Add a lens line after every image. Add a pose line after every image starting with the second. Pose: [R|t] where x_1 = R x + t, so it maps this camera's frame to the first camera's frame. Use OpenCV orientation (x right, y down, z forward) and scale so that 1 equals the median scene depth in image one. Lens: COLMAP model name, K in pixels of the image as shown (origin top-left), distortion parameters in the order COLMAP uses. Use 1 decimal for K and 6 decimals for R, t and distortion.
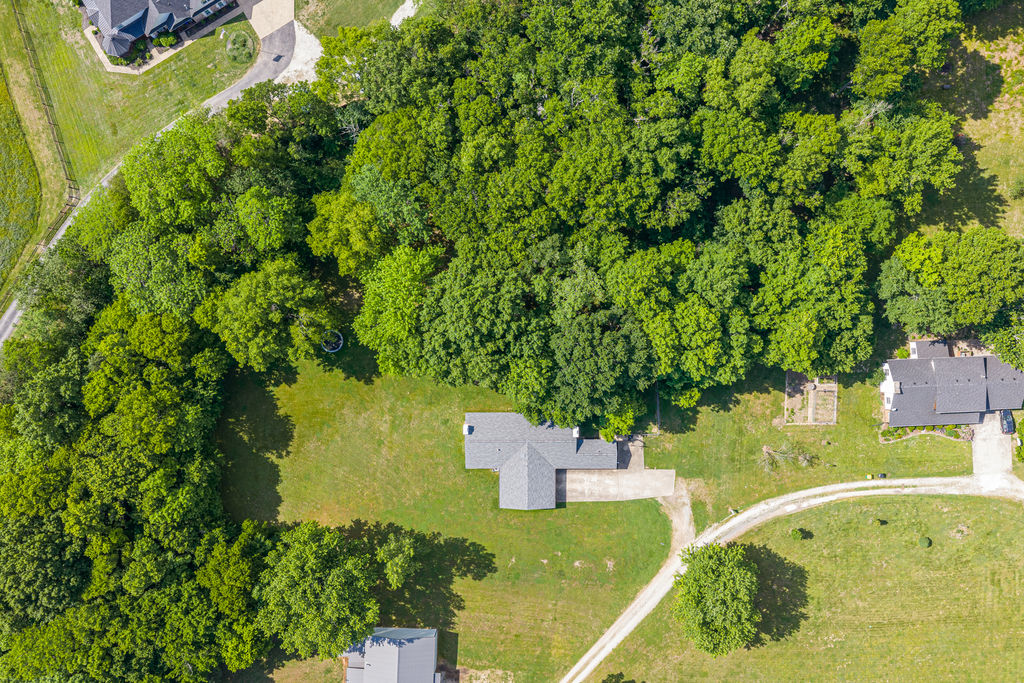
lens RADIAL K [[846.0, 0, 507.9], [0, 846.0, 338.8], [0, 0, 1]] dist [0.006562, -0.015970]
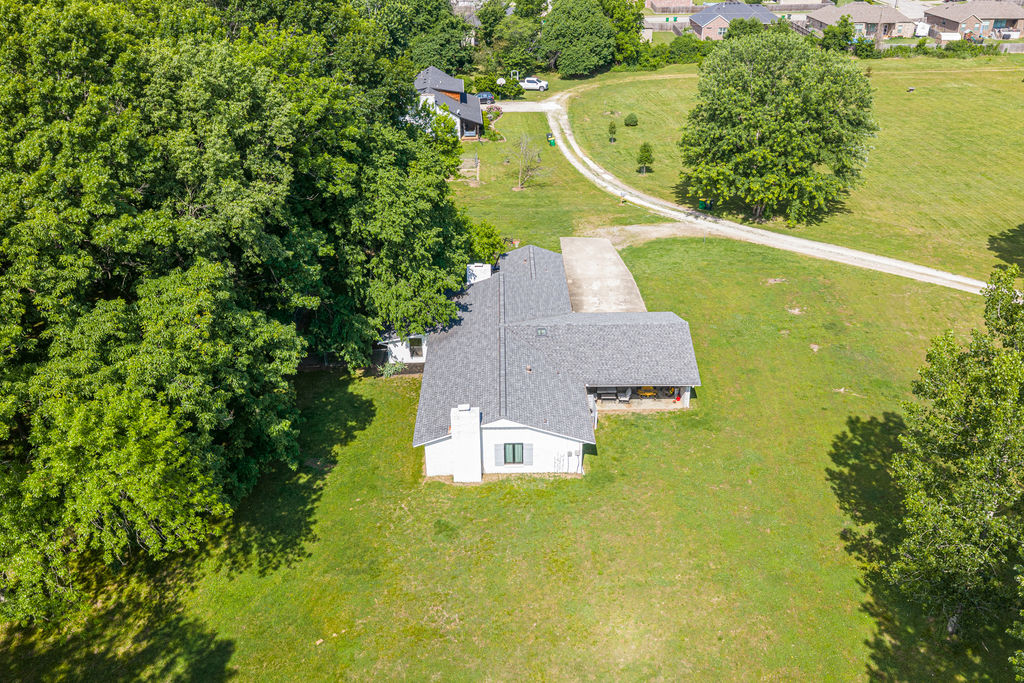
lens RADIAL K [[846.0, 0, 514.4], [0, 846.0, 347.6], [0, 0, 1]] dist [0.006562, -0.015970]
pose [[-0.016141, -0.463034, 0.886193, -0.299522], [0.999836, -0.000187, 0.018114, 0.117640], [-0.008222, 0.886340, 0.462961, 0.822073]]
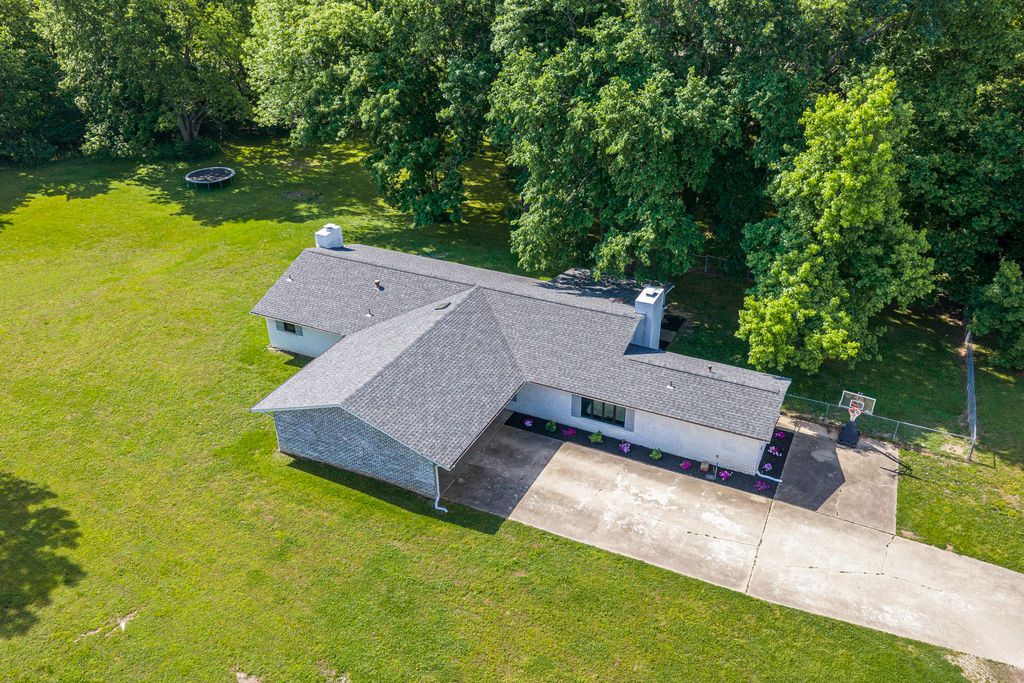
lens RADIAL K [[846.0, 0, 515.7], [0, 846.0, 344.9], [0, 0, 1]] dist [0.006562, -0.015970]
pose [[0.900779, 0.220990, -0.373845, 0.144507], [-0.434246, 0.468768, -0.769212, 0.341859], [0.005258, 0.855231, 0.518221, 0.849074]]
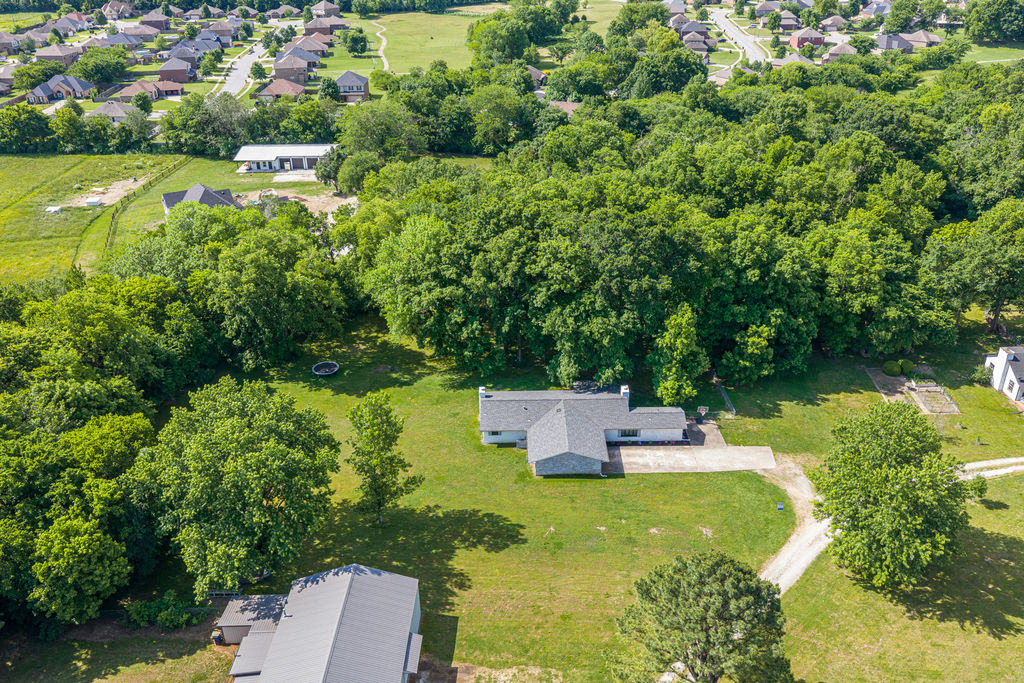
lens RADIAL K [[846.0, 0, 508.7], [0, 846.0, 344.6], [0, 0, 1]] dist [0.006562, -0.015970]
pose [[0.999992, -0.003387, 0.002039, -0.026357], [0.003419, 0.481569, -0.876401, 0.748579], [0.001987, 0.876401, 0.481577, 0.578195]]
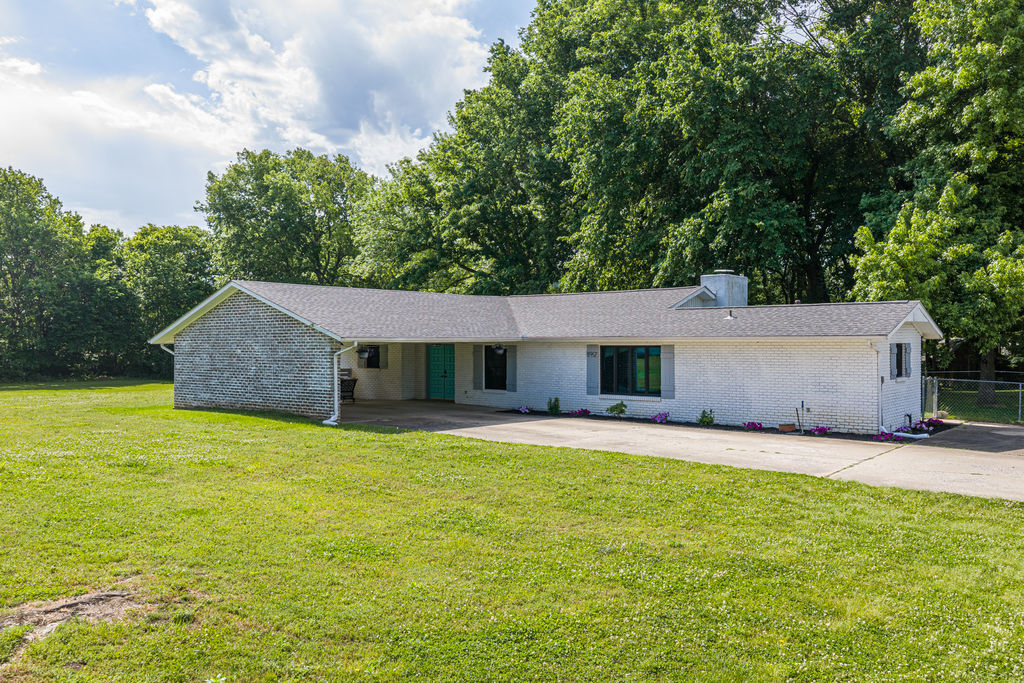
lens RADIAL K [[846.0, 0, 517.5], [0, 846.0, 342.8], [0, 0, 1]] dist [0.006562, -0.015970]
pose [[0.767029, 0.012767, -0.641486, 0.165999], [-0.641608, 0.019091, -0.766795, 0.285499], [0.002456, 0.999736, 0.022835, 0.986137]]
